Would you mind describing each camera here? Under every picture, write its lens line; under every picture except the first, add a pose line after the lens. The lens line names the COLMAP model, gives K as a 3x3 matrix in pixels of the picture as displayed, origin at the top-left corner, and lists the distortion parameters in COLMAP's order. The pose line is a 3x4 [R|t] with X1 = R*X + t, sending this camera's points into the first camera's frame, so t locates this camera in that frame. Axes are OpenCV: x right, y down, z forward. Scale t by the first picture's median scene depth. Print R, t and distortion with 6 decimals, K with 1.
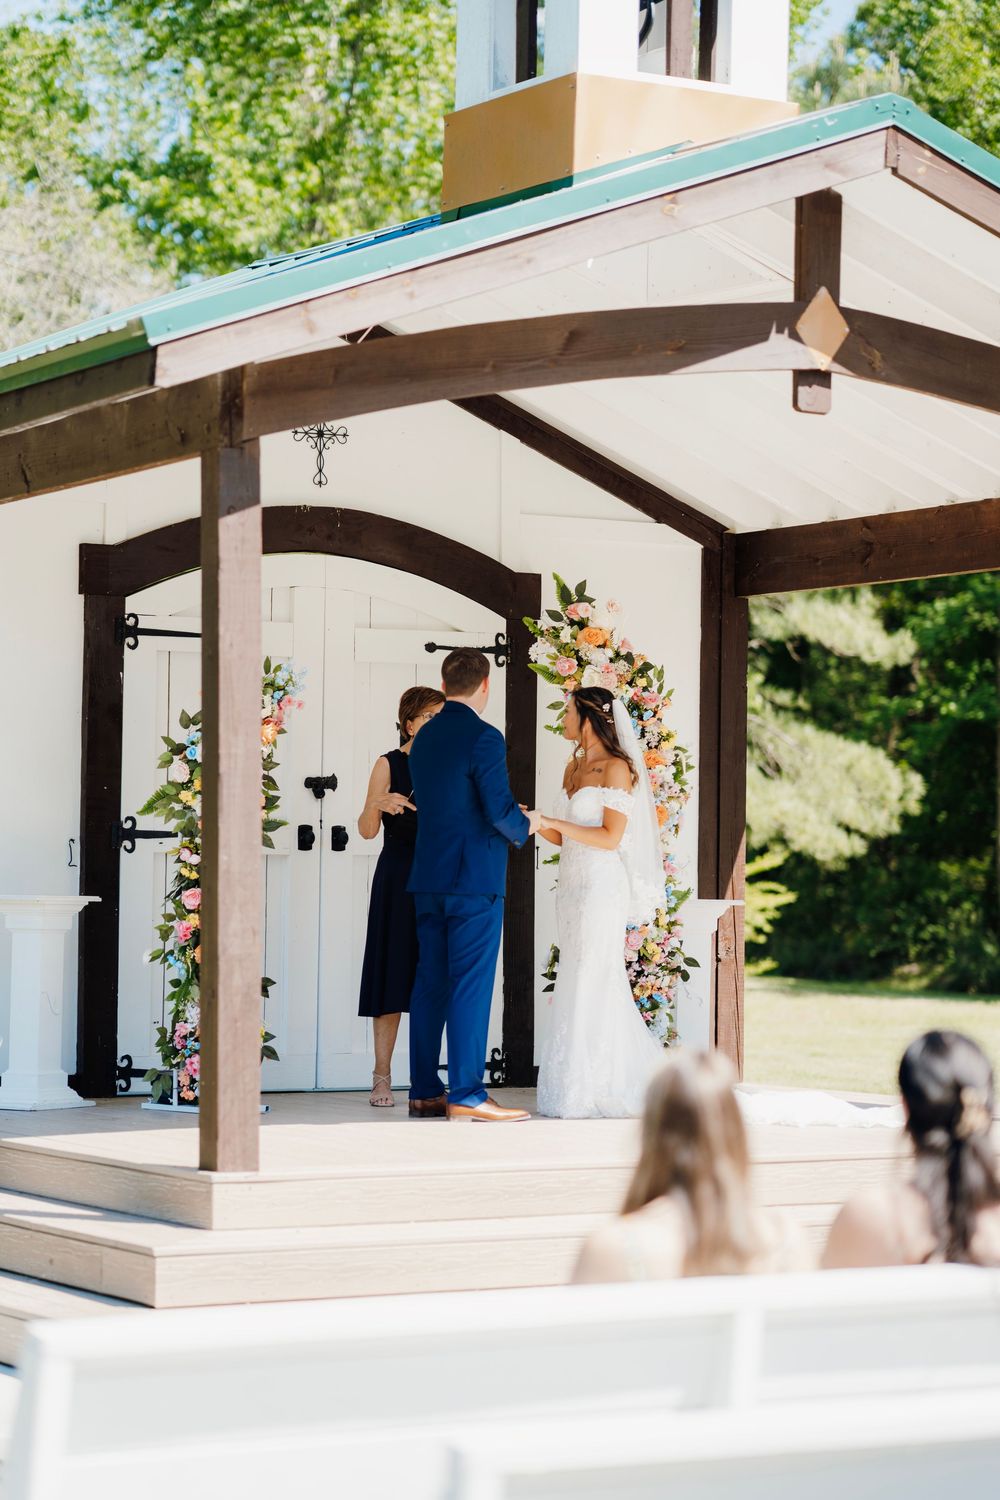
lens RADIAL K [[3590.1, 0, 500.0], [0, 3590.1, 750.0], [0, 0, 1]] dist [-0.000611, -0.001470]
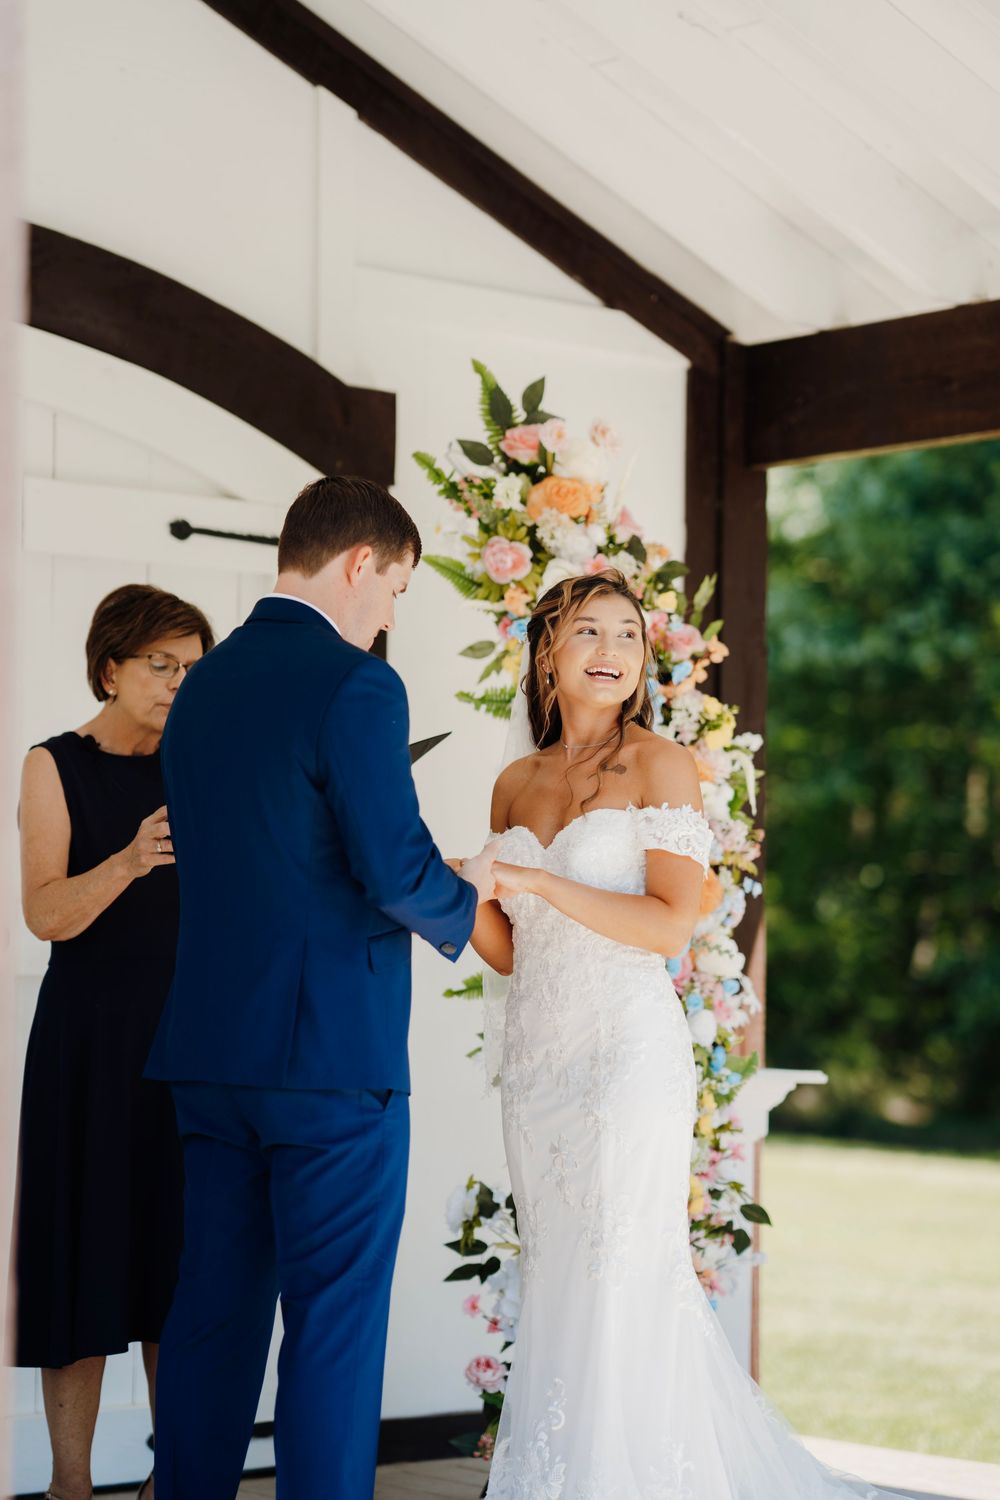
lens RADIAL K [[3004.6, 0, 500.0], [0, 3004.6, 750.0], [0, 0, 1]] dist [0.190168, -0.022637]
pose [[0.985550, 0.014999, 0.168719, -0.045697], [-0.012000, 0.999752, -0.018784, 0.007497], [-0.168958, 0.016488, 0.985485, 0.623714]]
